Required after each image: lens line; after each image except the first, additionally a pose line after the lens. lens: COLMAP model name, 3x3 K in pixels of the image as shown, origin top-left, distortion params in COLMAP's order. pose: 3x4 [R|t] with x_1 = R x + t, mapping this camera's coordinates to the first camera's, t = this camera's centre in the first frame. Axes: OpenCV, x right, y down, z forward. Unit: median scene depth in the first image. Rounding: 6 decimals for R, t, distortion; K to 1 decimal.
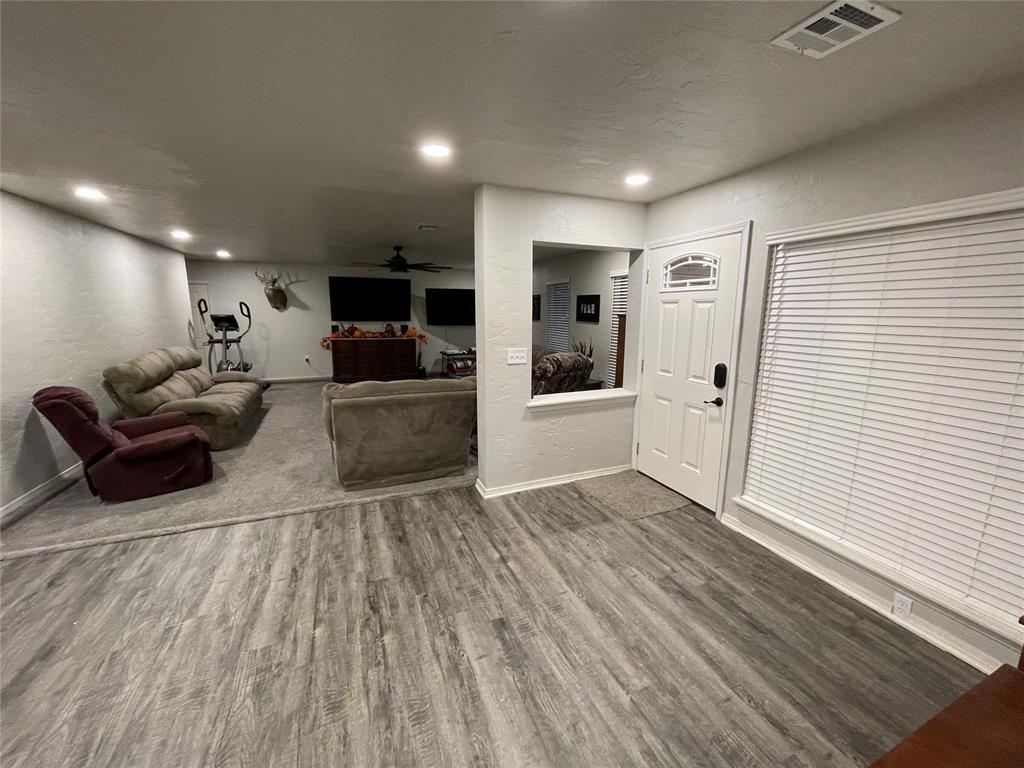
lens RADIAL K [[411.4, 0, 514.8], [0, 411.4, 384.2], [0, 0, 1]] dist [-0.002553, 0.000276]
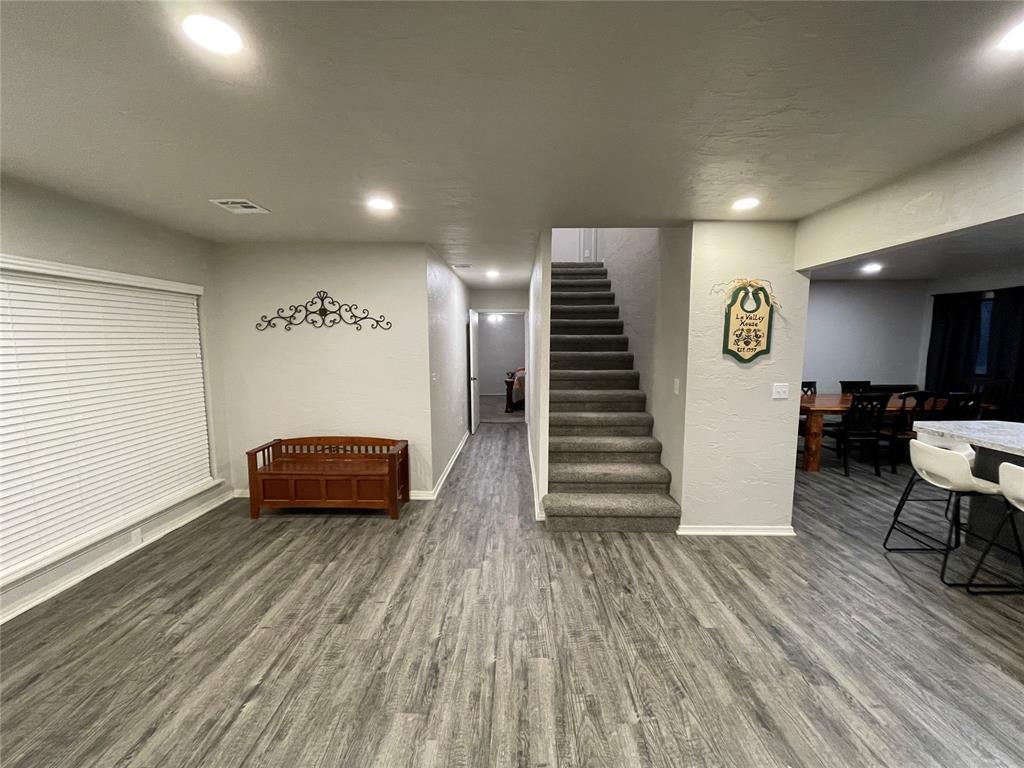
lens RADIAL K [[411.4, 0, 514.2], [0, 411.4, 382.9], [0, 0, 1]] dist [-0.002553, 0.000276]
pose [[-0.921558, -0.044639, 0.385666, -0.810666], [0.066234, 0.960729, 0.269468, -0.287346], [-0.382549, 0.273874, -0.882411, 1.535645]]
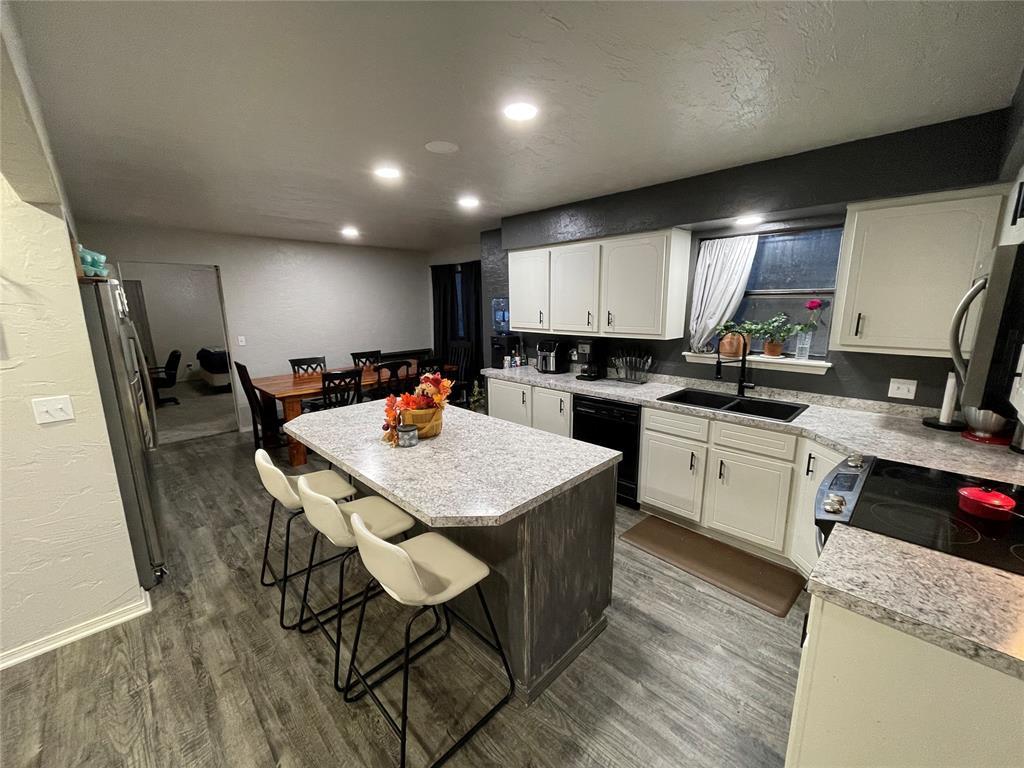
lens RADIAL K [[411.4, 0, 513.6], [0, 411.4, 383.3], [0, 0, 1]] dist [-0.002553, 0.000276]
pose [[-0.925322, 0.076687, -0.371346, -1.703441], [-0.064077, 0.933626, 0.352472, -0.221738], [0.373728, 0.349945, -0.858991, 0.981699]]
